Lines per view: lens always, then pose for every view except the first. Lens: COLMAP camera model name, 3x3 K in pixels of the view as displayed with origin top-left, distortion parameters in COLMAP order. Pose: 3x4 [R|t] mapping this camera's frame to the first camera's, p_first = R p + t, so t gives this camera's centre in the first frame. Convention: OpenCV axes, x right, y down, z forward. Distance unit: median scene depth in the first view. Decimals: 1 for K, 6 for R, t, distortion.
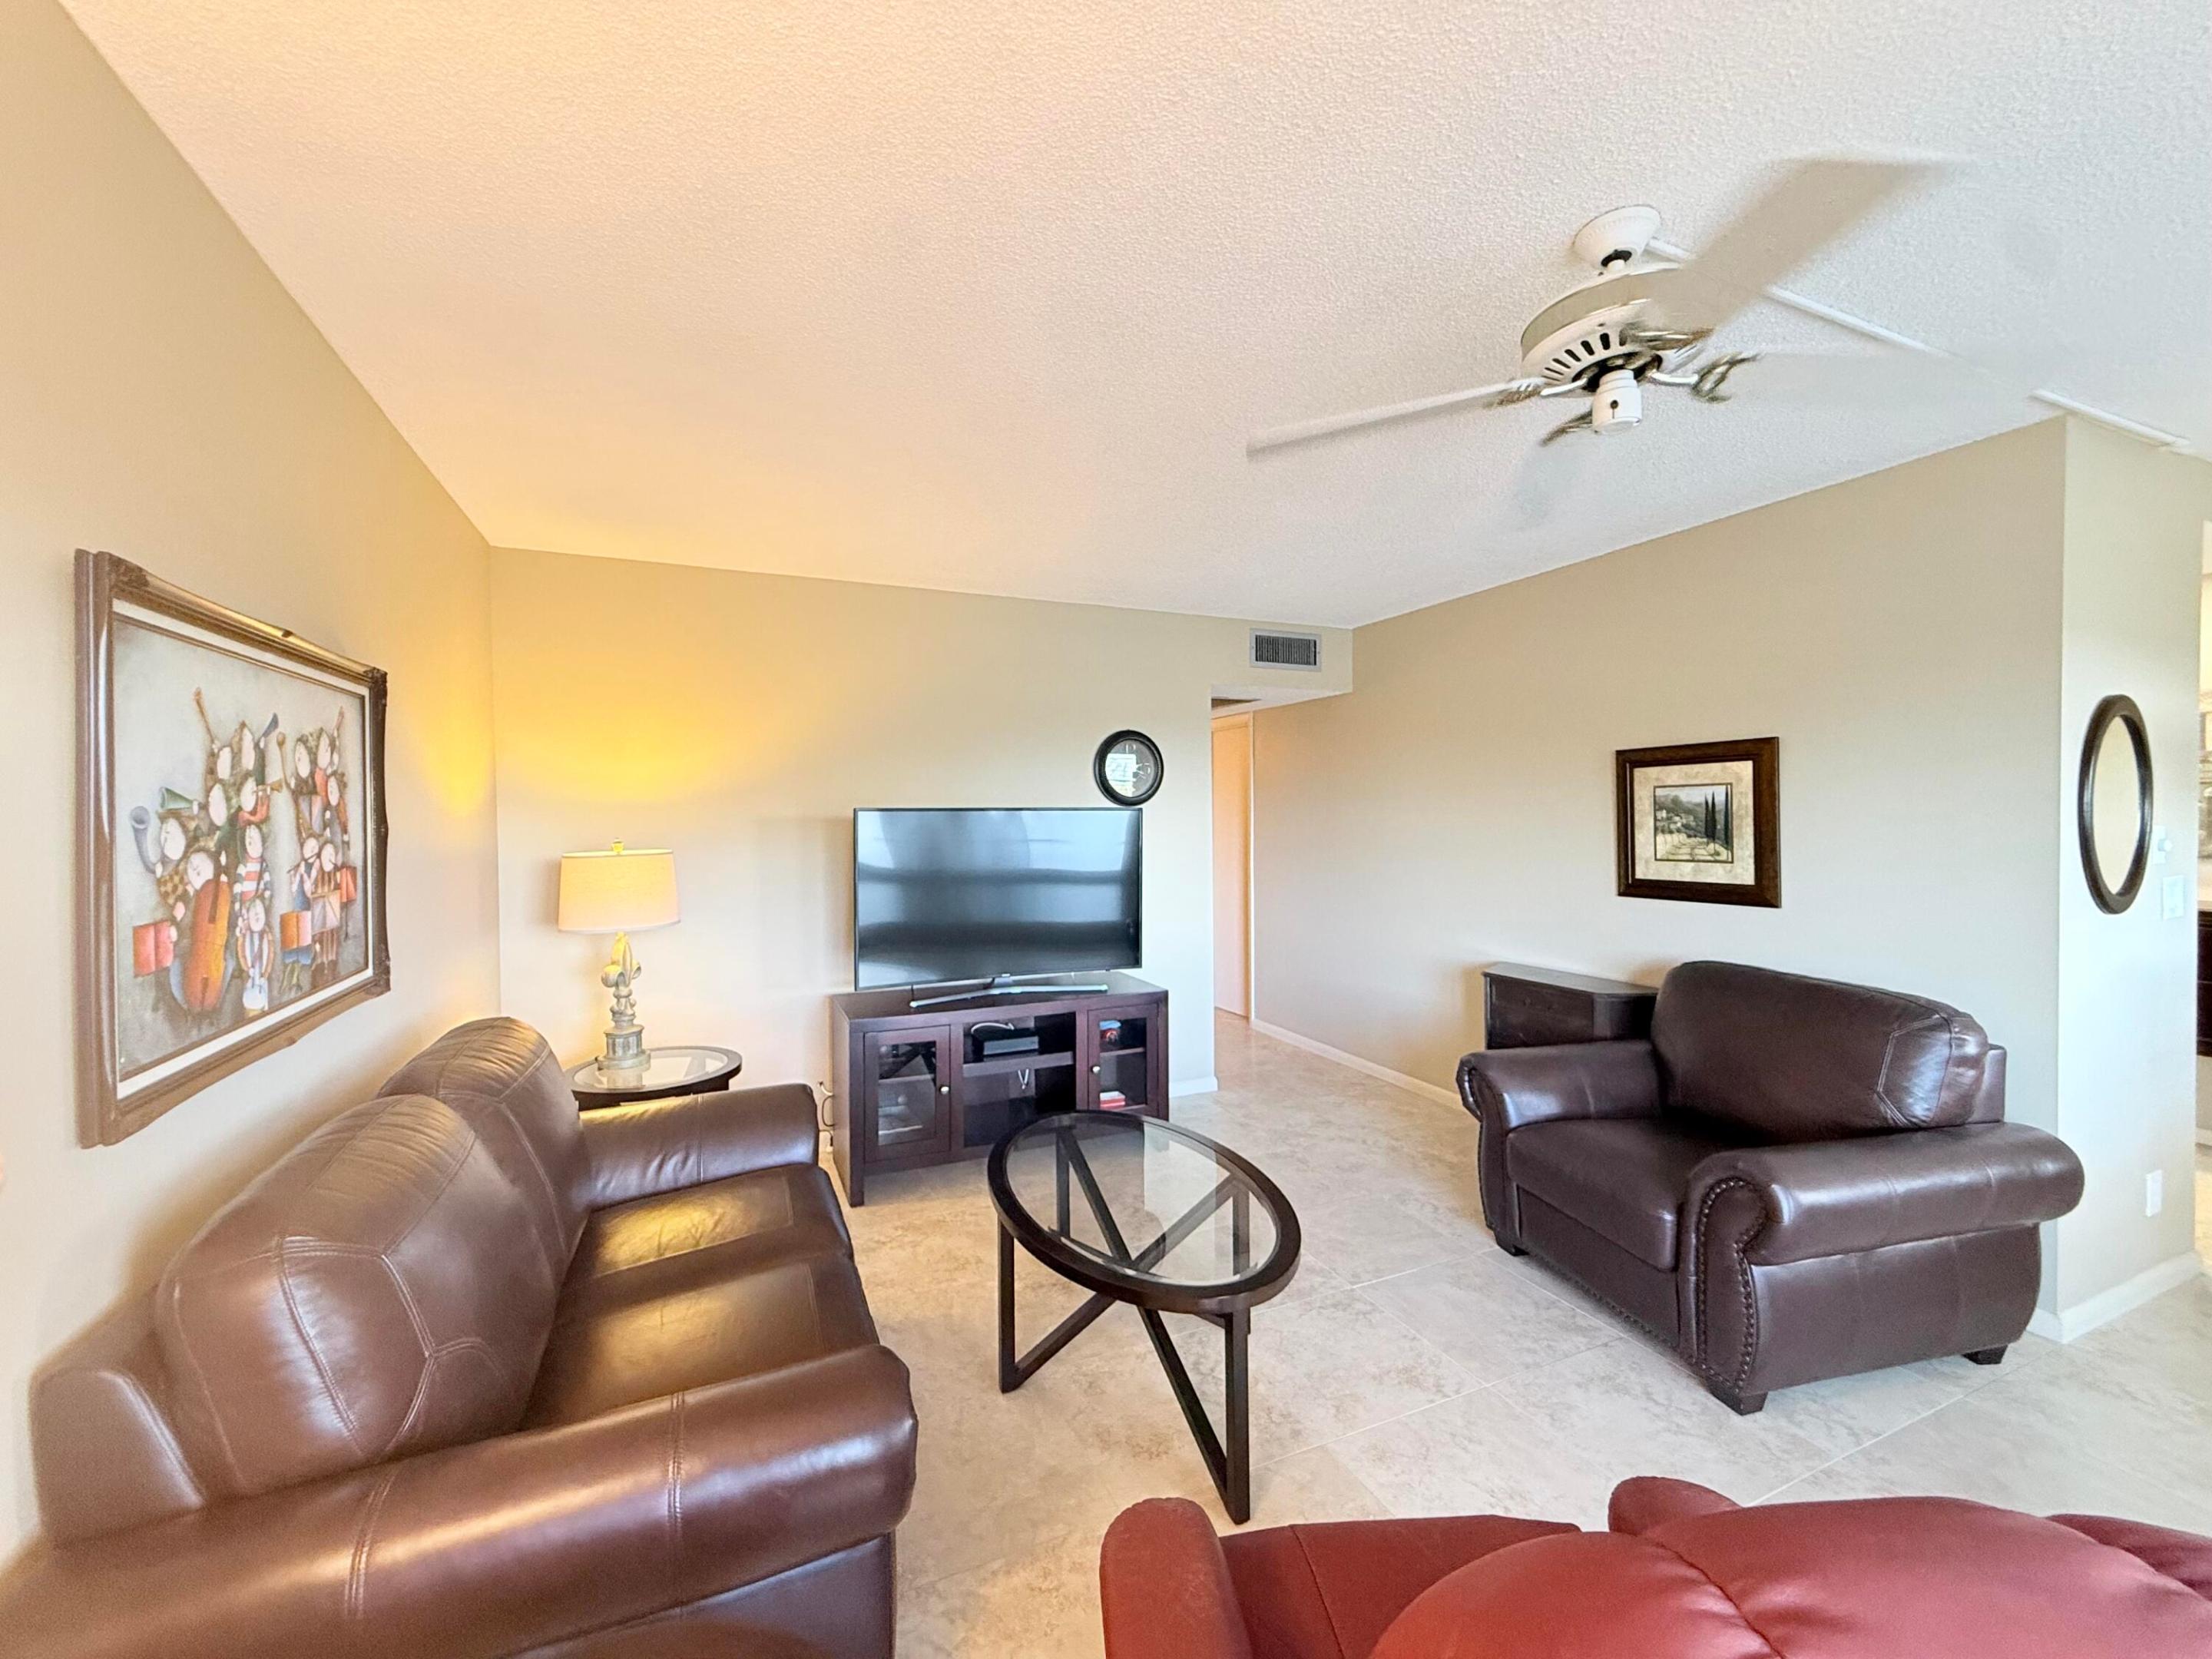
lens RADIAL K [[884.0, 0, 1096.9], [0, 884.0, 827.6], [0, 0, 1]] dist [-0.000539, 0.000343]
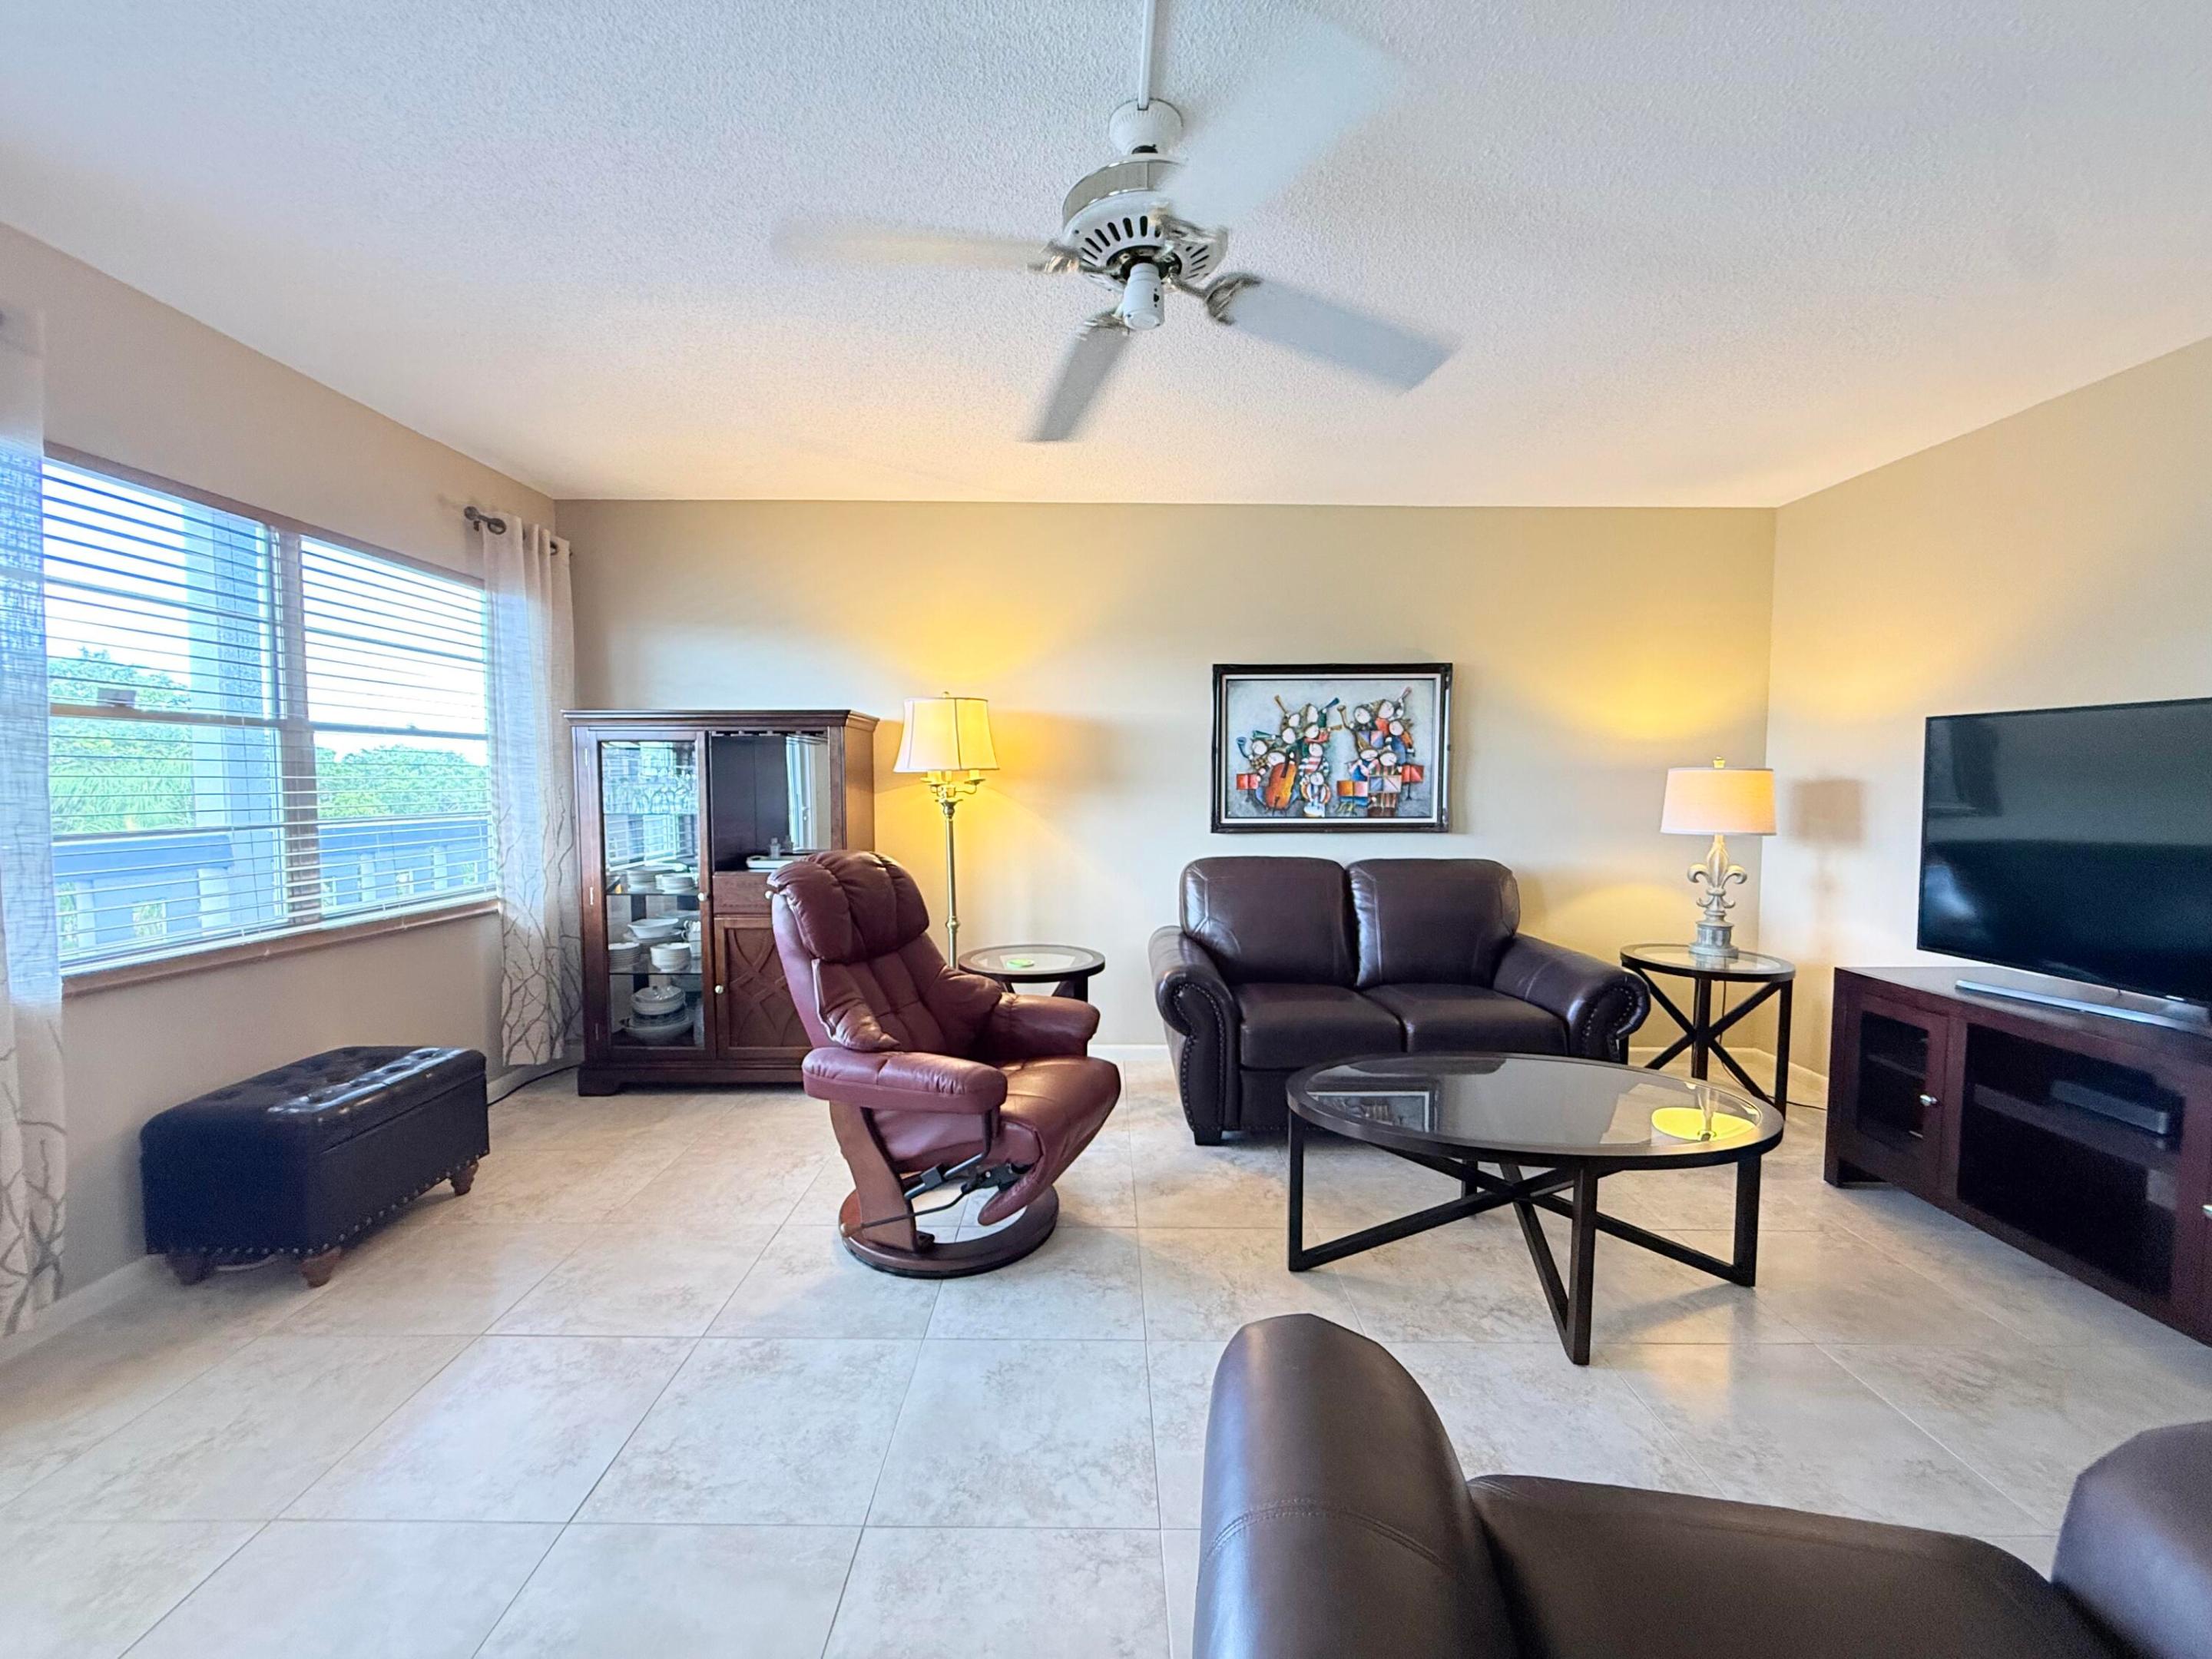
lens RADIAL K [[884.0, 0, 1096.9], [0, 884.0, 827.6], [0, 0, 1]] dist [-0.000539, 0.000343]
pose [[-0.402747, 0.056311, -0.913578, 1.470033], [-0.015204, 0.997556, 0.068190, 0.066647], [0.915185, 0.041354, -0.400906, 1.282539]]
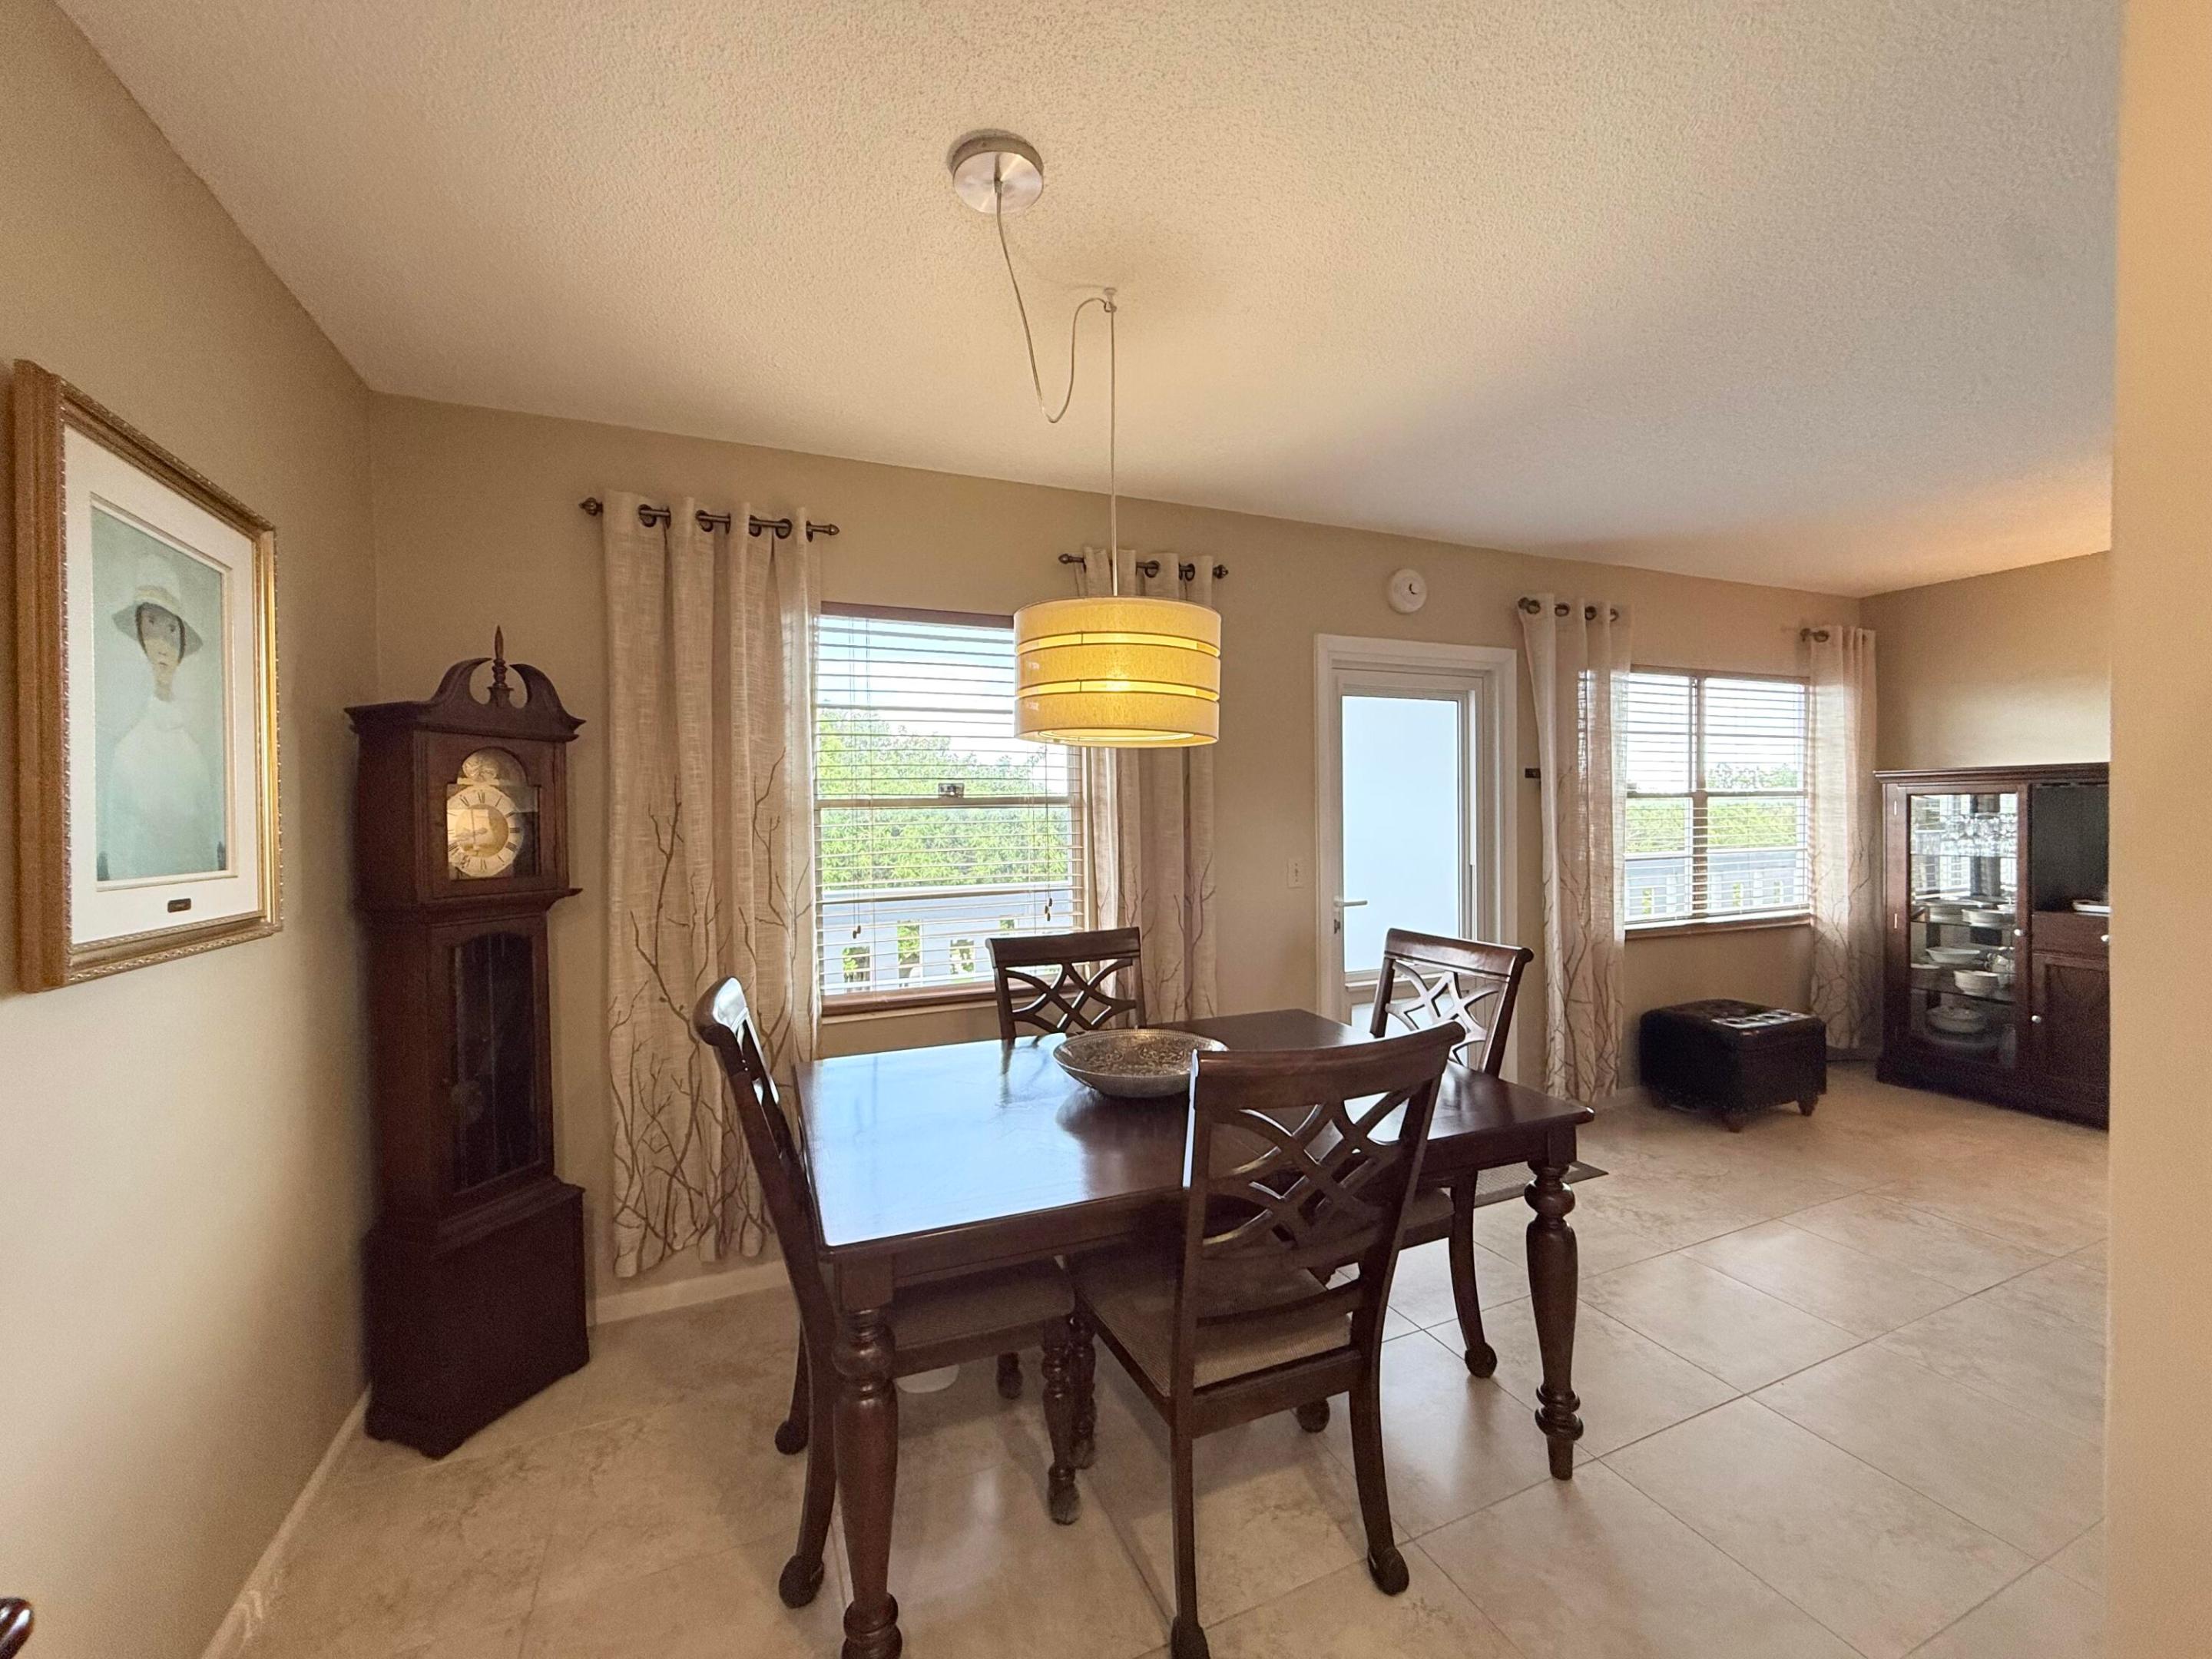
lens RADIAL K [[884.0, 0, 1096.9], [0, 884.0, 827.6], [0, 0, 1]] dist [-0.000539, 0.000343]
pose [[-0.999694, 0.023101, 0.008827, 2.298328], [0.023423, 0.998992, 0.038295, -0.029140], [-0.007933, 0.038490, -0.999227, 1.897619]]
